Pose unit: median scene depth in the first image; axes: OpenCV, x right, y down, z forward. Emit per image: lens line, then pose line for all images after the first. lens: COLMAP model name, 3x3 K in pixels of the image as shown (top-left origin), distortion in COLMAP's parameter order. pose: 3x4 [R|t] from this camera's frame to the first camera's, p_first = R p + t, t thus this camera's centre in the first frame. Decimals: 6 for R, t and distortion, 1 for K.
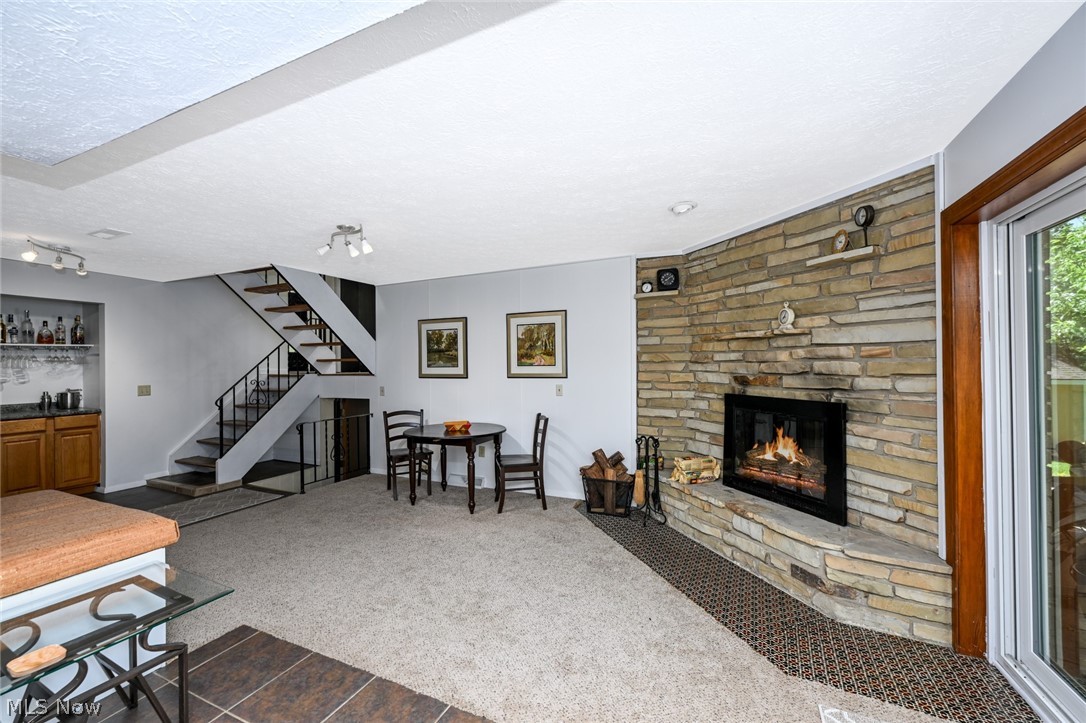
lens RADIAL K [[433.0, 0, 543.0], [0, 433.0, 361.5], [0, 0, 1]] dist [0.000664, 0.000019]
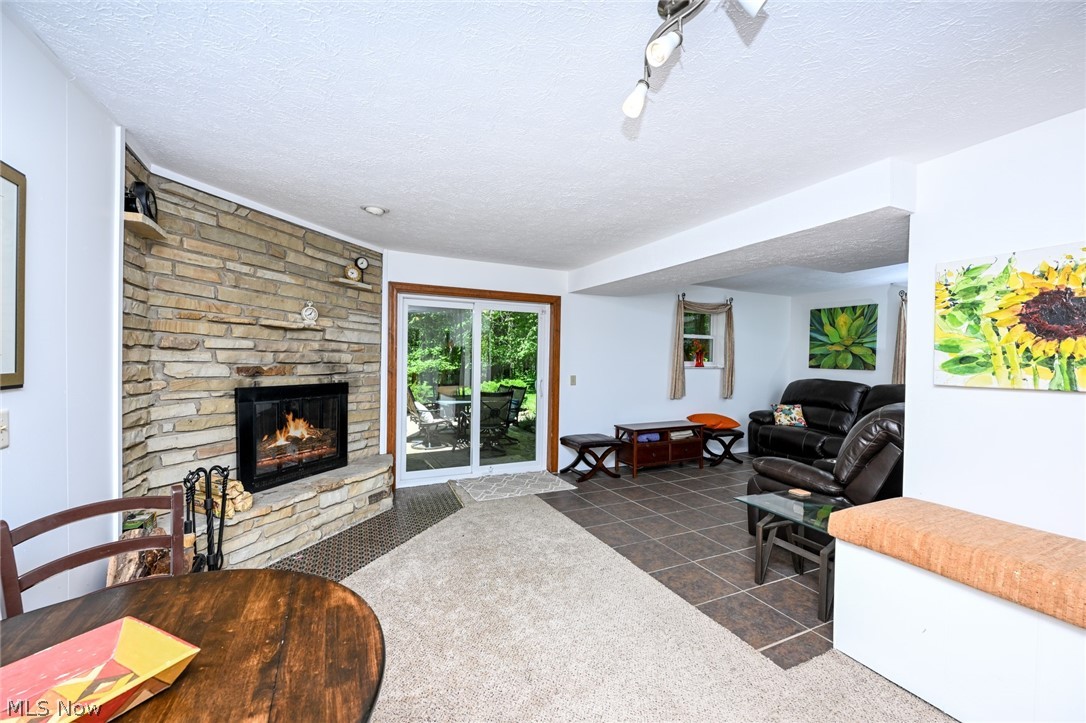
lens RADIAL K [[433.0, 0, 543.0], [0, 433.0, 361.5], [0, 0, 1]] dist [0.000664, 0.000019]
pose [[-0.764283, -0.007729, 0.644835, -0.657162], [-0.015724, 0.999854, -0.006652, 0.022170], [-0.644690, -0.015223, -0.764293, 1.464999]]
